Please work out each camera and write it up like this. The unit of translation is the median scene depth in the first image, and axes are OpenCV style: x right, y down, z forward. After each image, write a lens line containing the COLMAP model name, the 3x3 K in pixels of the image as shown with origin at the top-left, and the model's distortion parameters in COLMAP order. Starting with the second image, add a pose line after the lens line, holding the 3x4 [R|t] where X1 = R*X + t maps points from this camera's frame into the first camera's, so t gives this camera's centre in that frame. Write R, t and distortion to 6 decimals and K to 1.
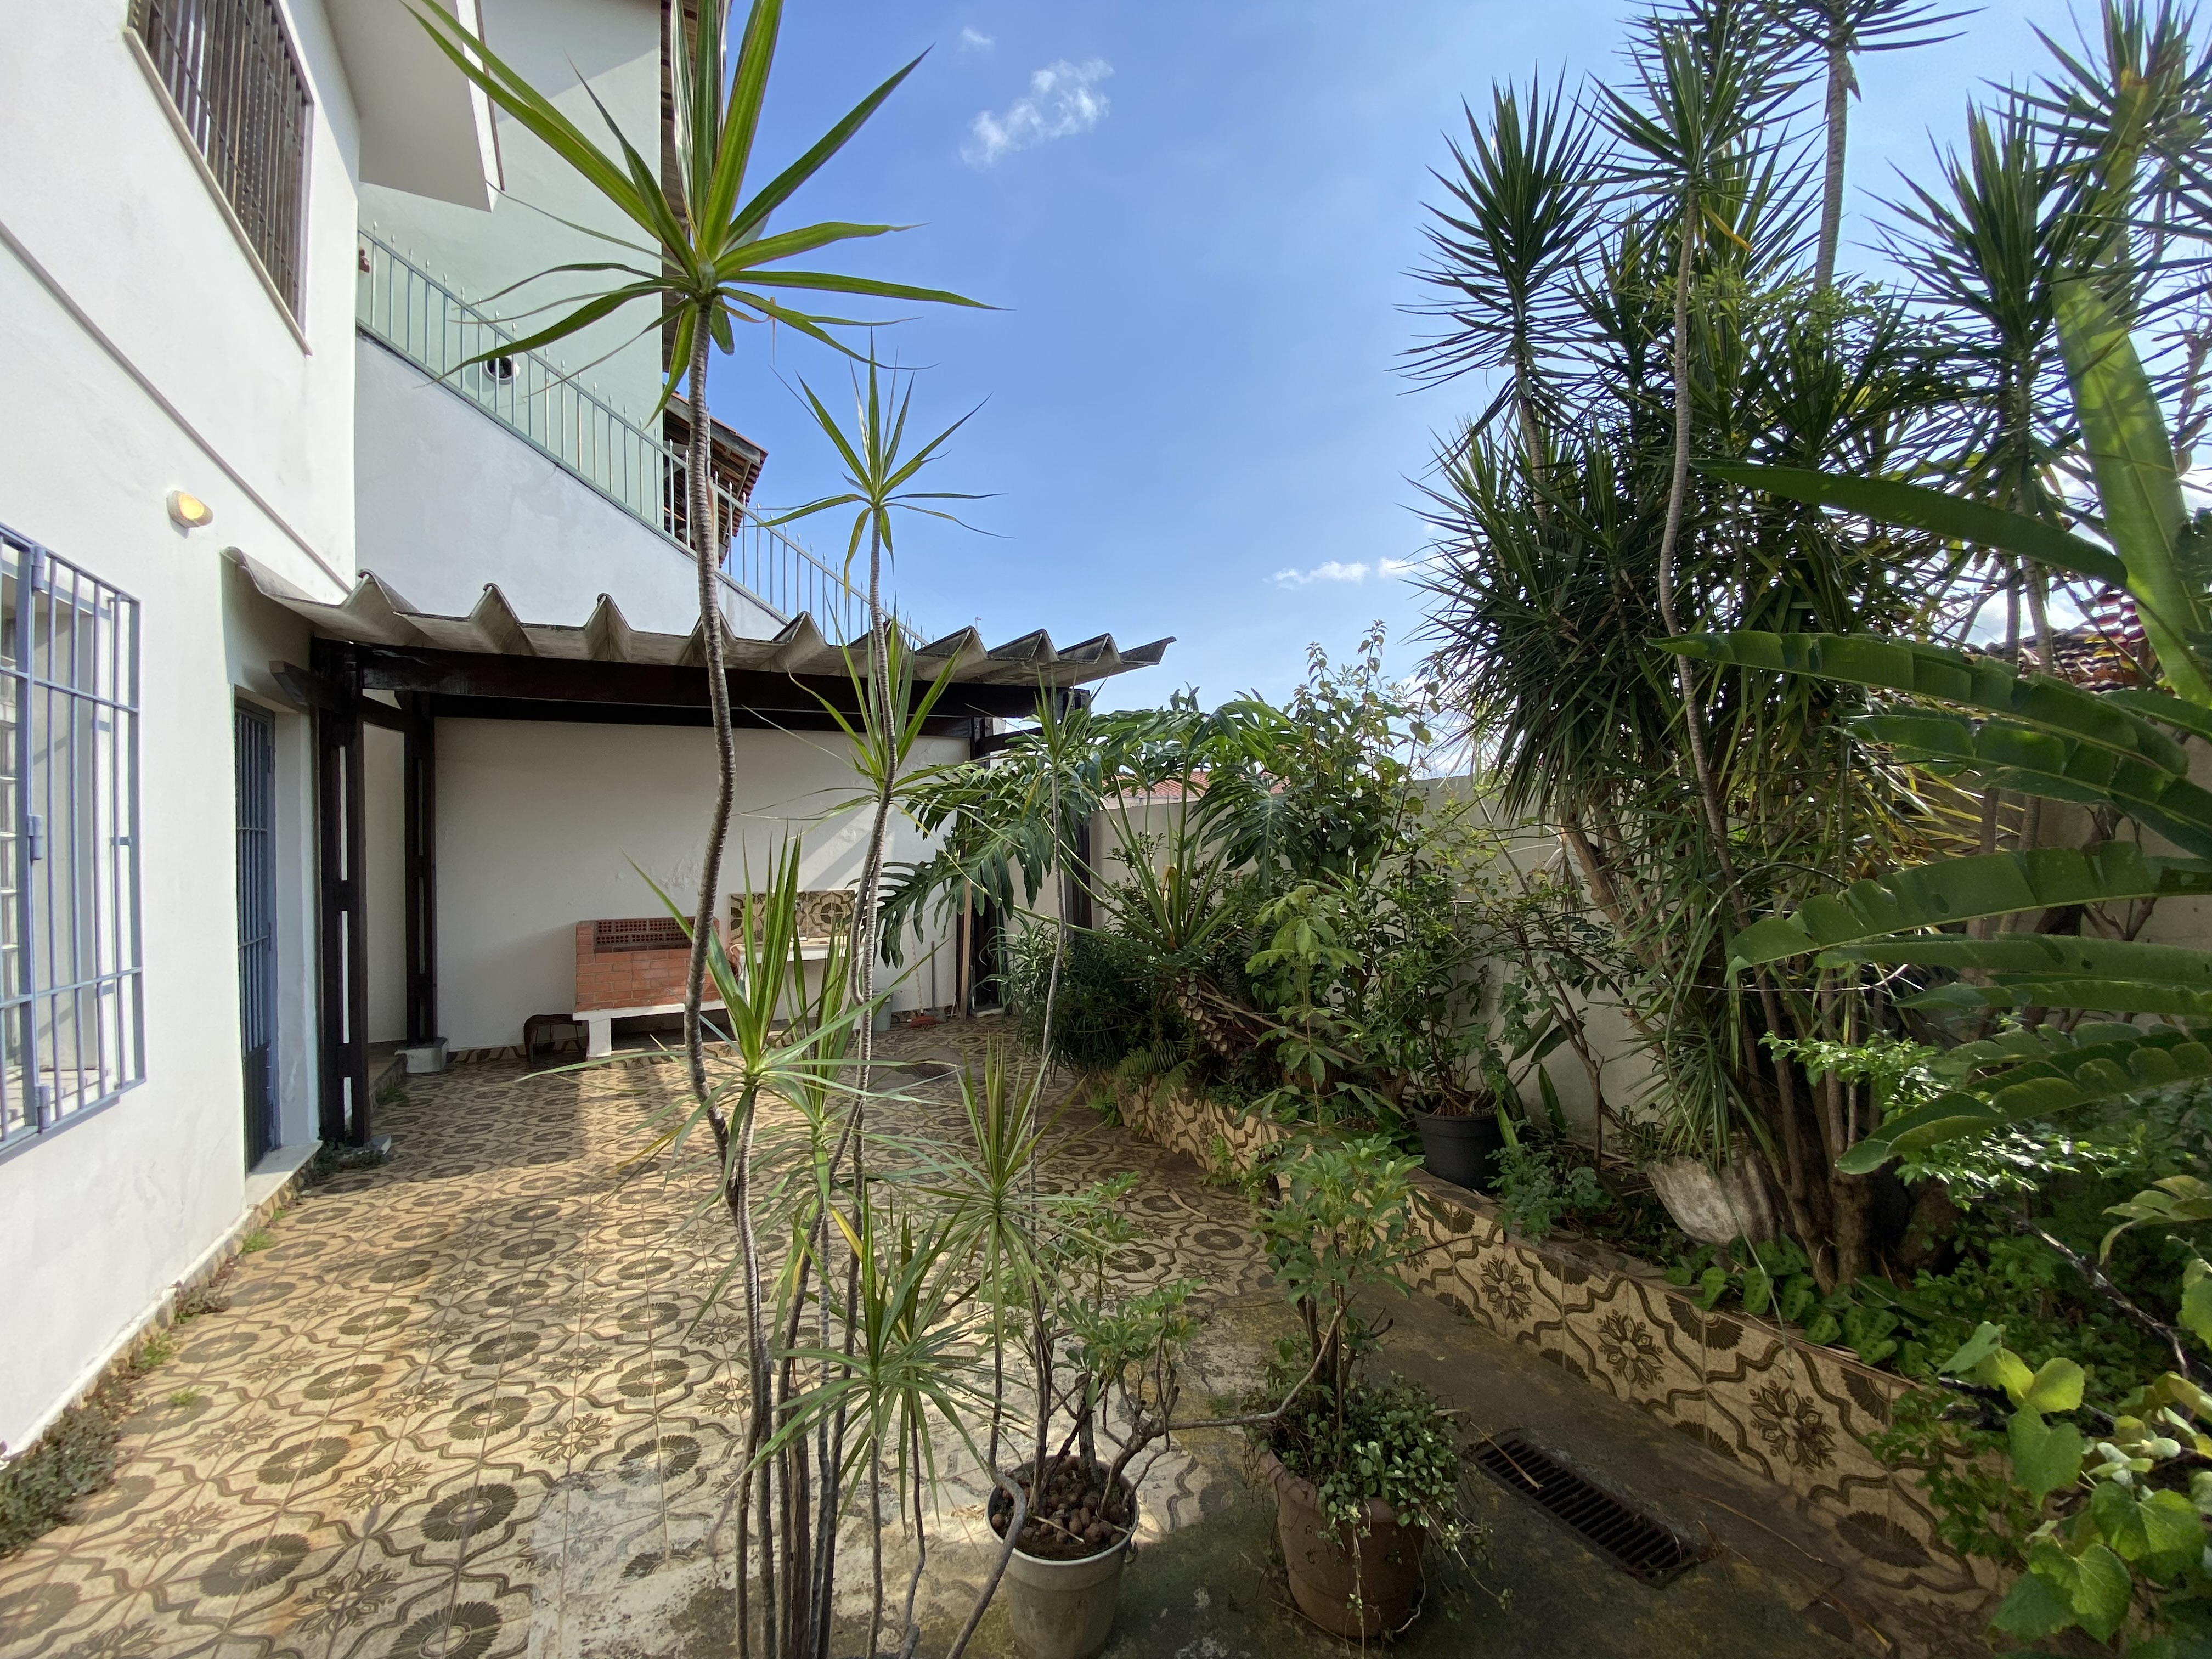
lens RADIAL K [[894.4, 0, 1099.4], [0, 894.4, 830.2], [0, 0, 1]] dist [0.015407, -0.017752]
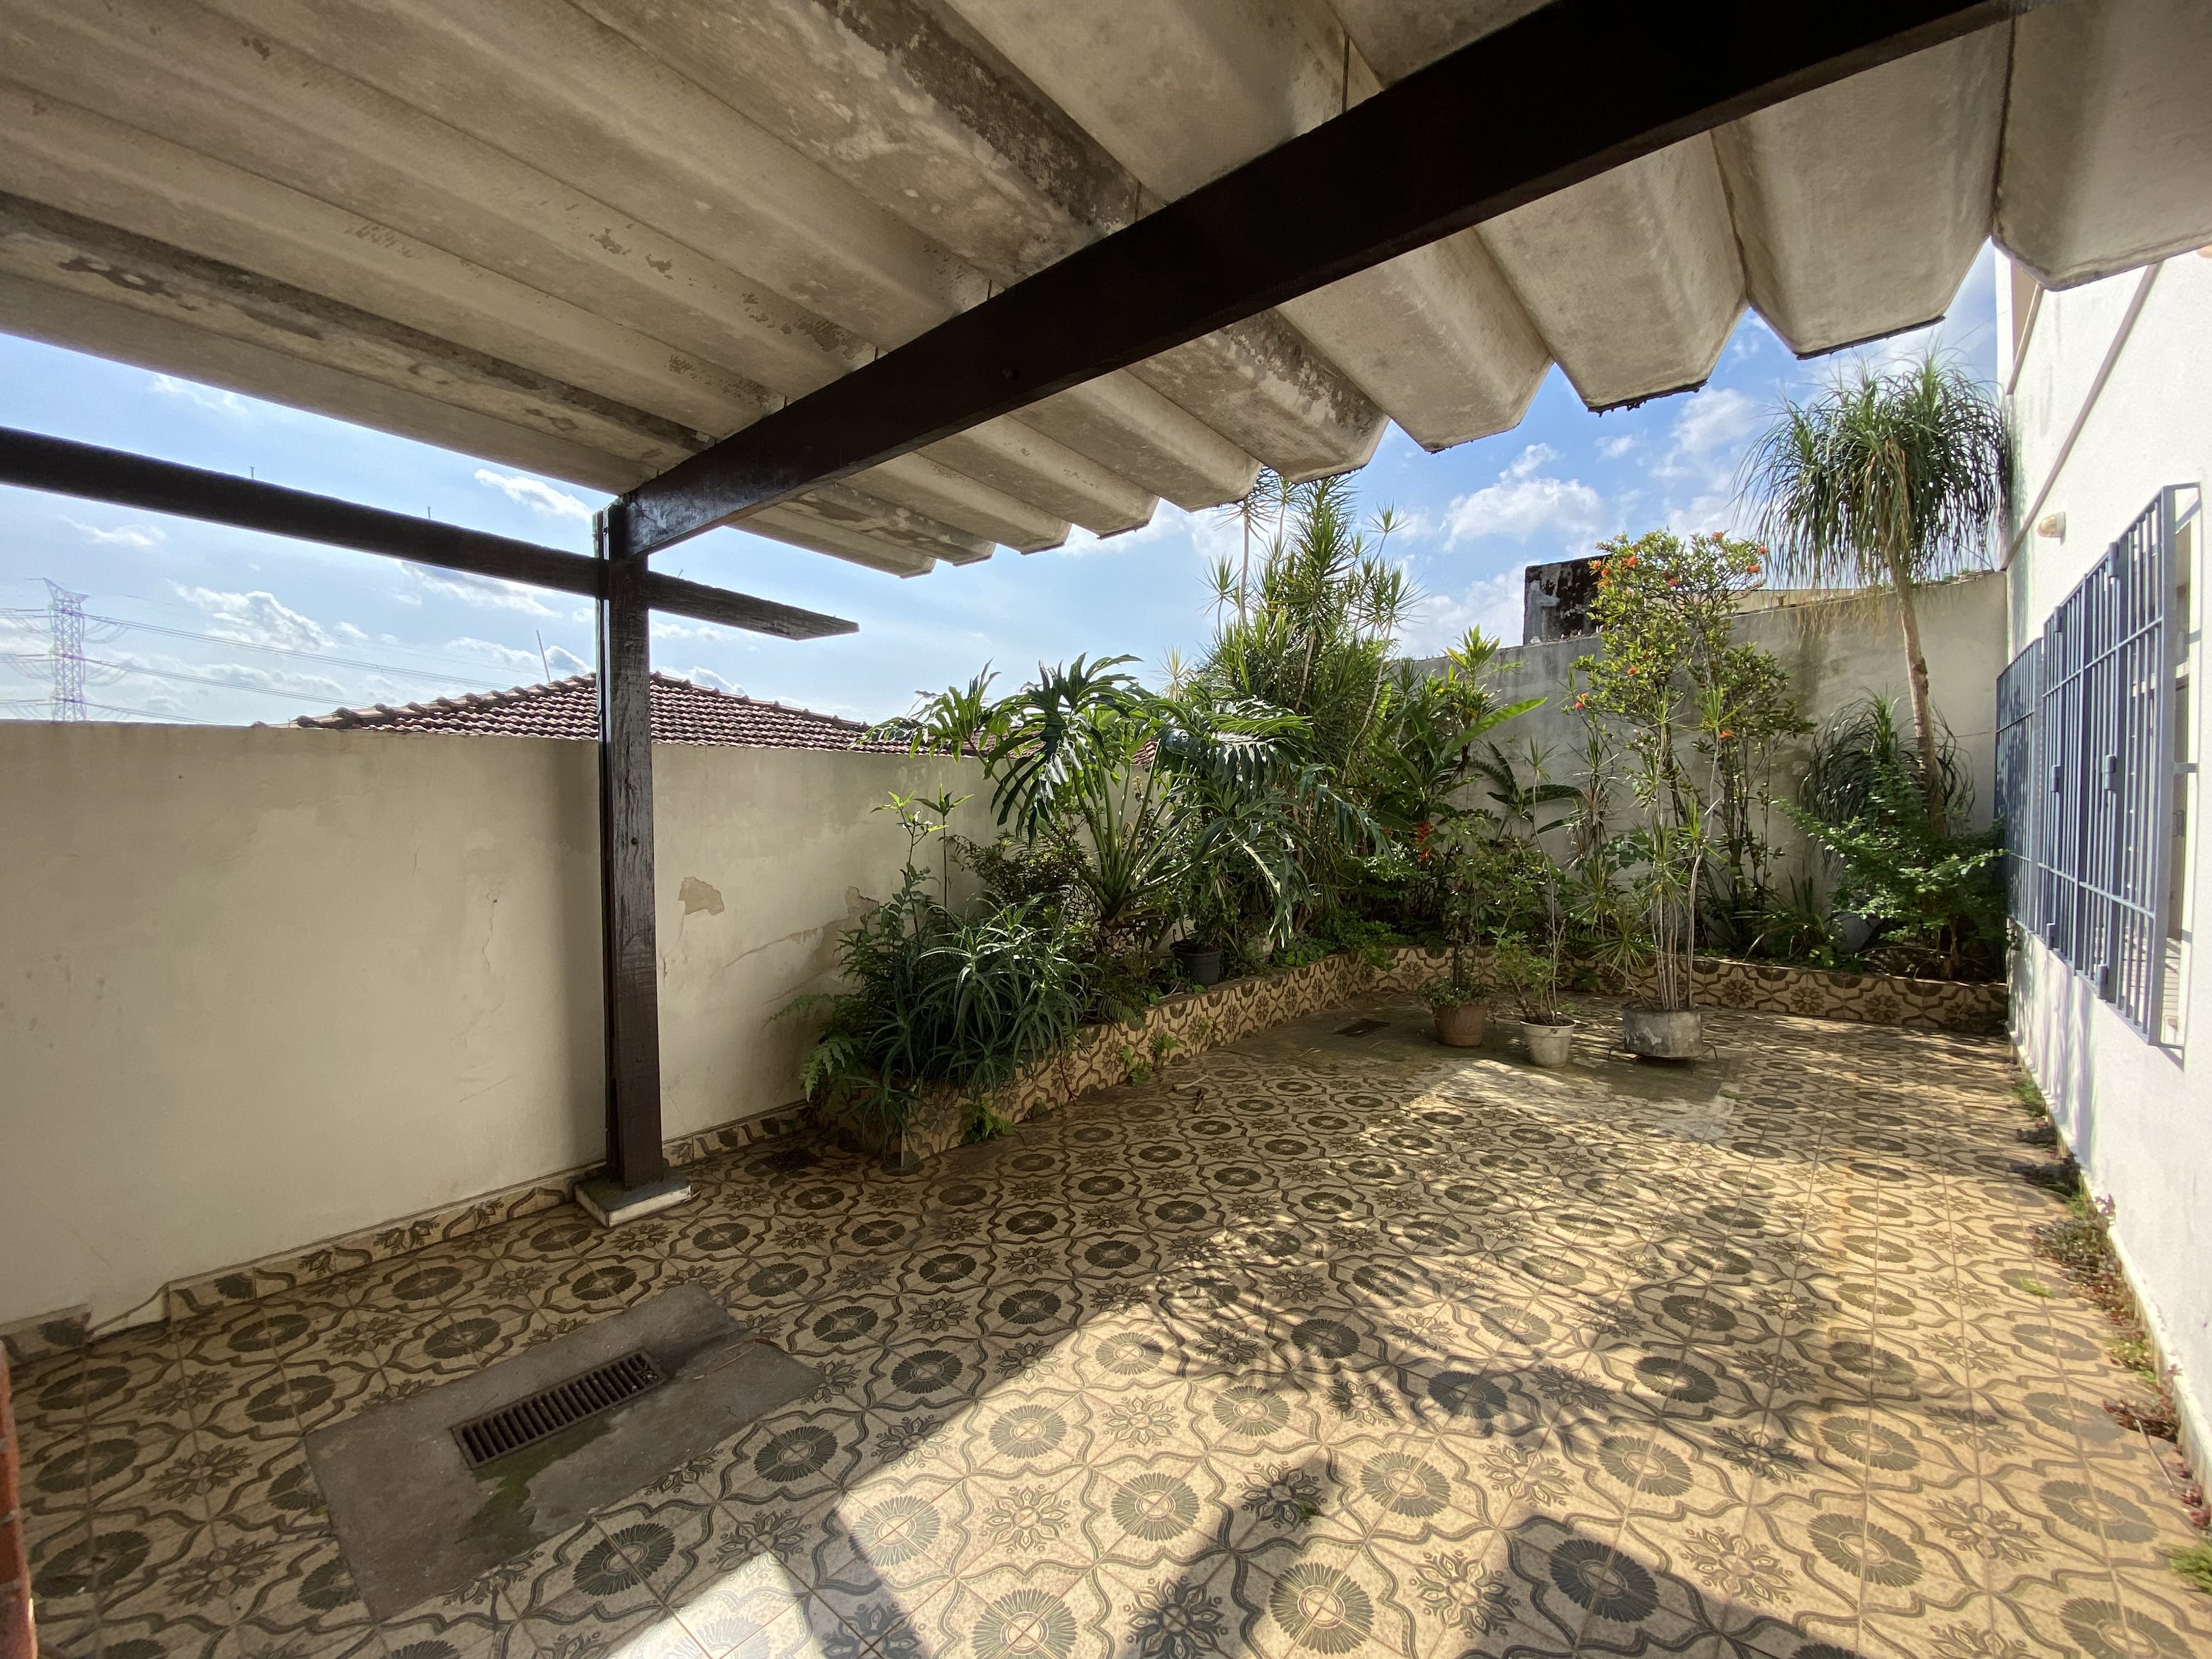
lens RADIAL K [[894.4, 0, 1099.4], [0, 894.4, 830.2], [0, 0, 1]] dist [0.015407, -0.017752]
pose [[-0.351413, -0.011562, 0.936149, -1.472700], [-0.002152, 0.999931, 0.011542, 0.060284], [-0.936218, 0.002041, -0.351414, 2.202120]]
